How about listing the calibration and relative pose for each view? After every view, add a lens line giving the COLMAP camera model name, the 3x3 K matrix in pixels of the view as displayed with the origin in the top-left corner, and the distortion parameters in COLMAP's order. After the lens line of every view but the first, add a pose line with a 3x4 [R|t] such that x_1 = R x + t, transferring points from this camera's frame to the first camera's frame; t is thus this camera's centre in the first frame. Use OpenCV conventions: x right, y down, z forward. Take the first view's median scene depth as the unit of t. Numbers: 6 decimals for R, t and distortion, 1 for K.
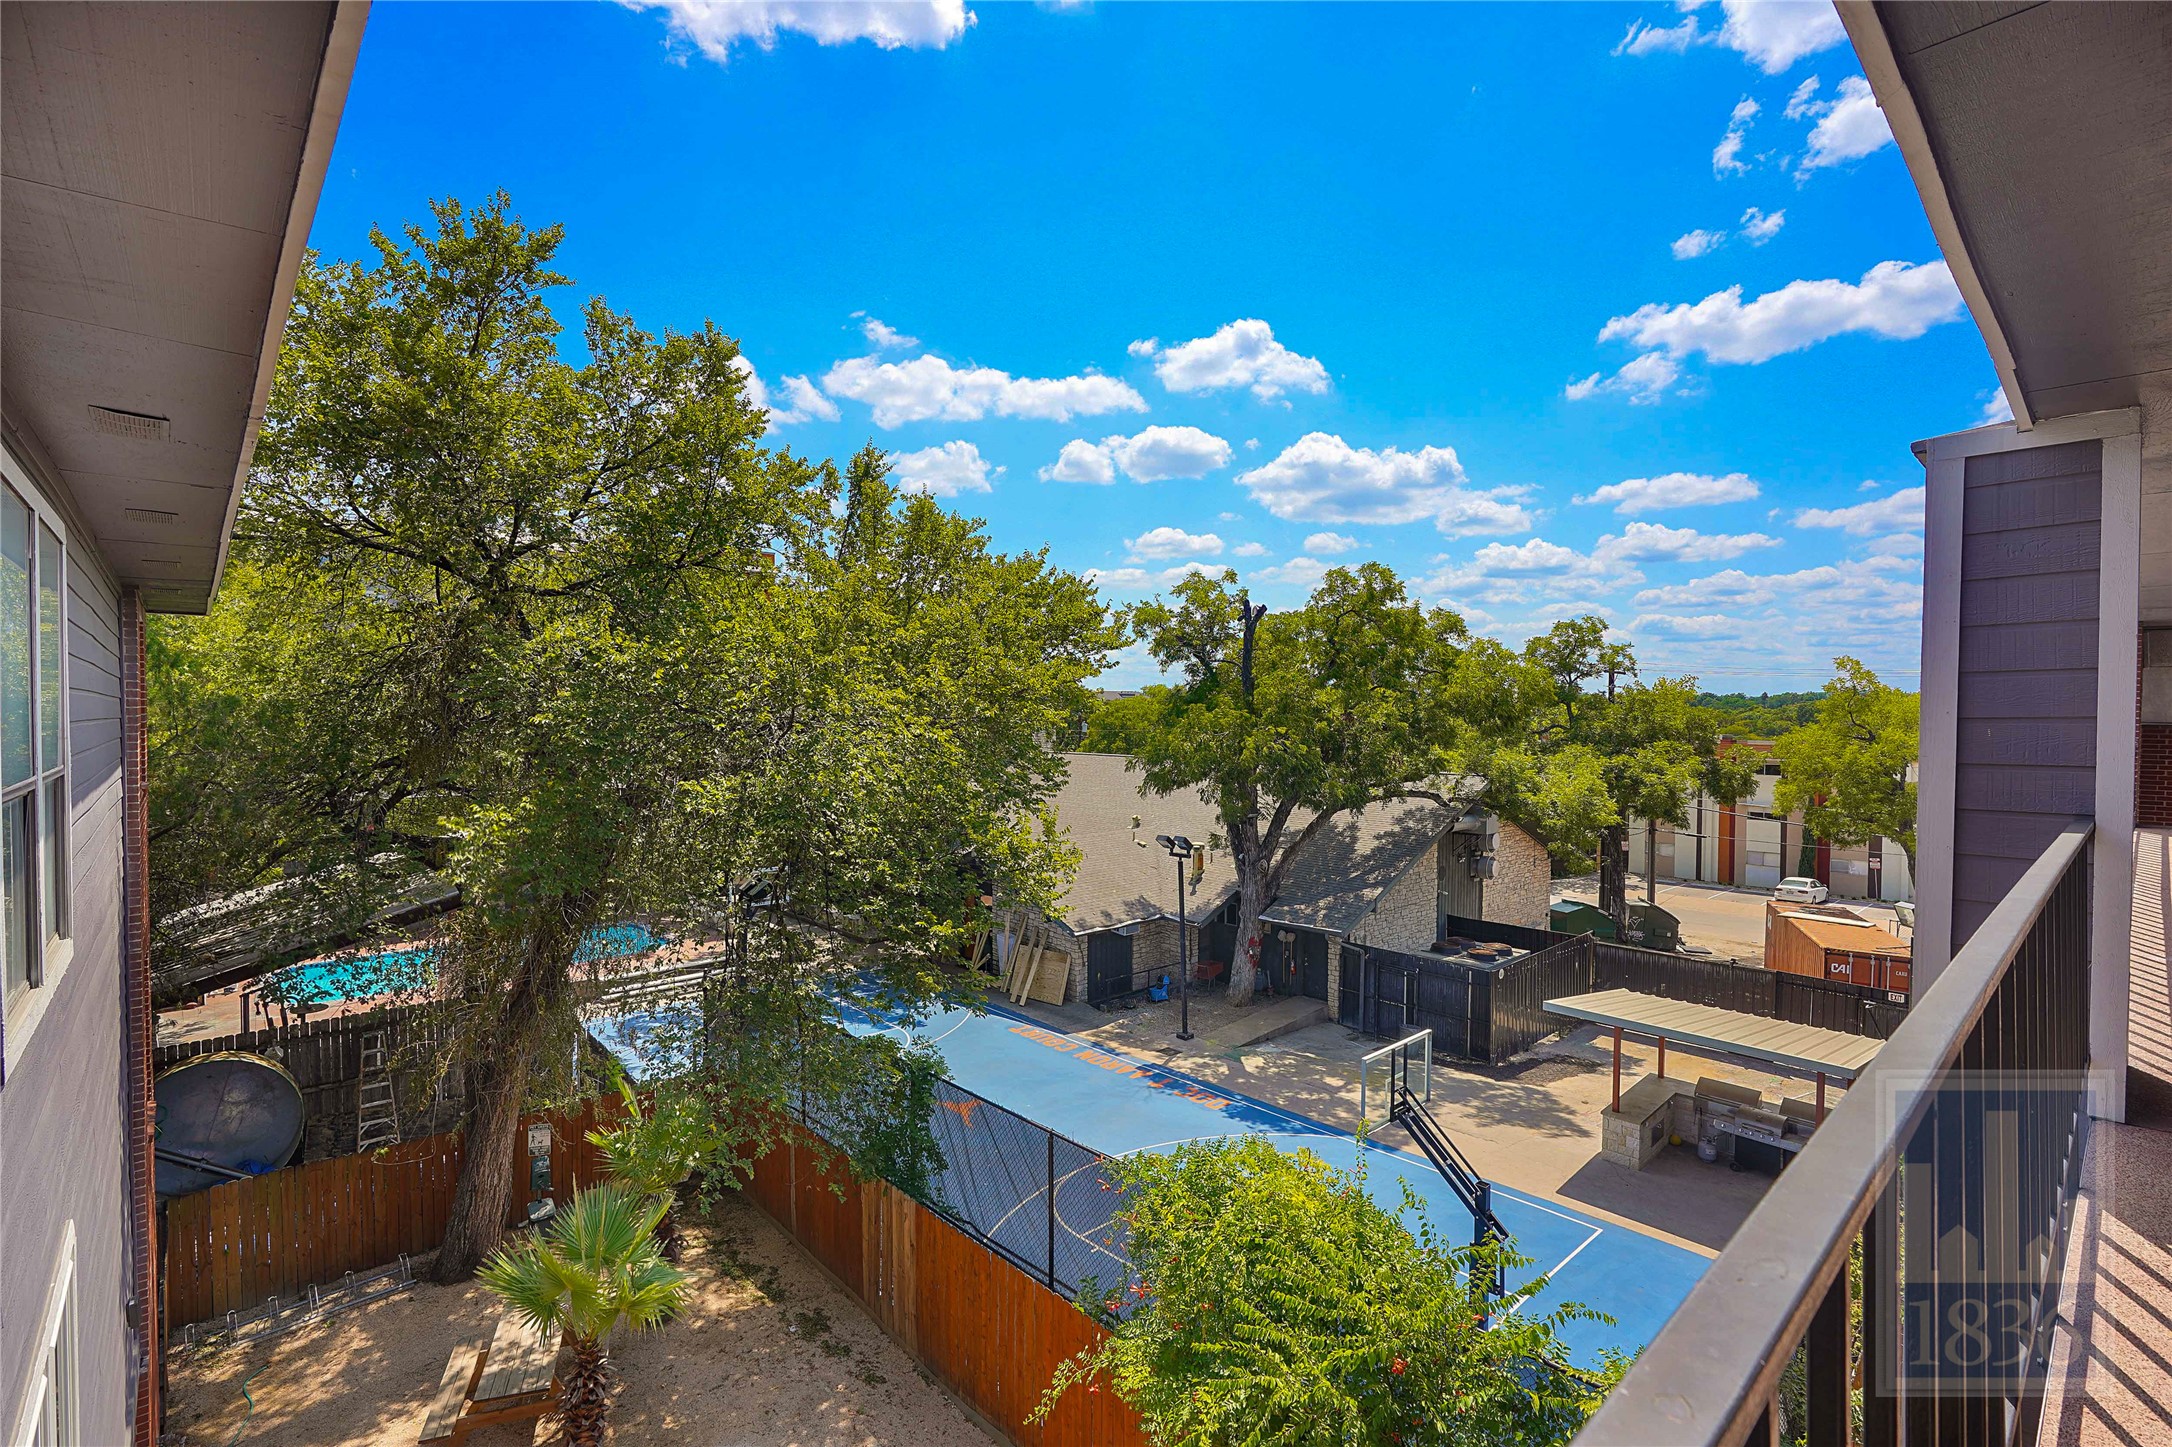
lens RADIAL K [[985.5, 0, 1075.2], [0, 985.5, 714.6], [0, 0, 1]] dist [-0.002854, 0.000144]
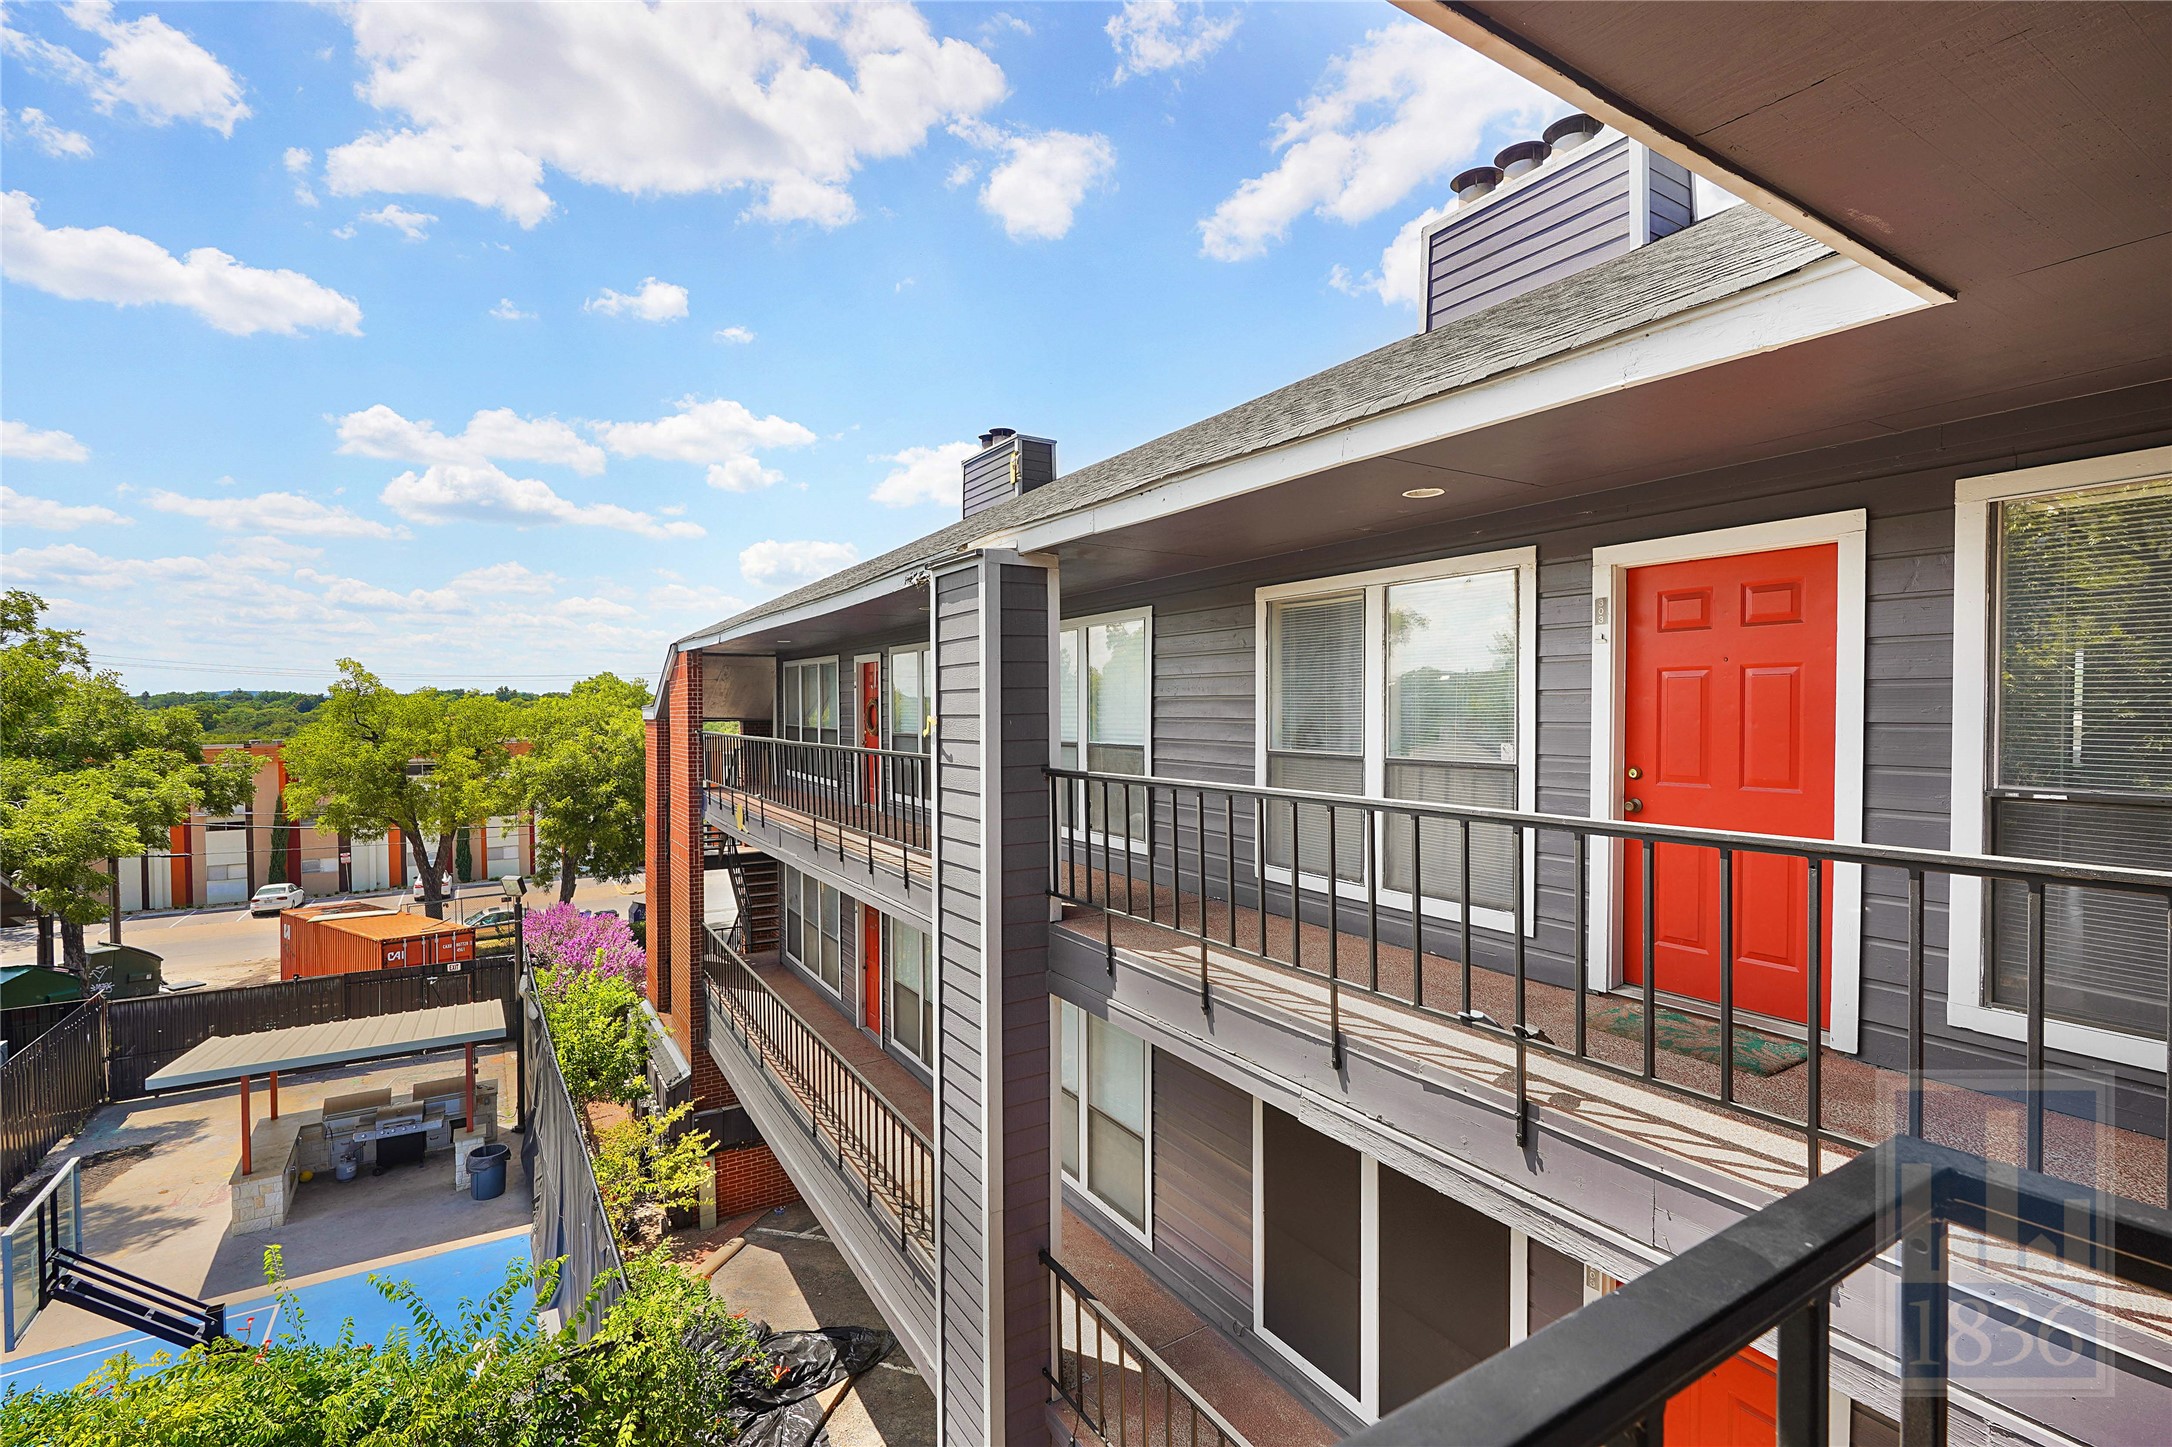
lens RADIAL K [[985.5, 0, 1075.2], [0, 985.5, 714.6], [0, 0, 1]] dist [-0.002854, 0.000144]
pose [[0.191677, -0.010987, 0.981397, -0.088845], [0.011418, 0.999895, 0.008964, -0.001107], [-0.981392, 0.009488, 0.191782, 0.062797]]
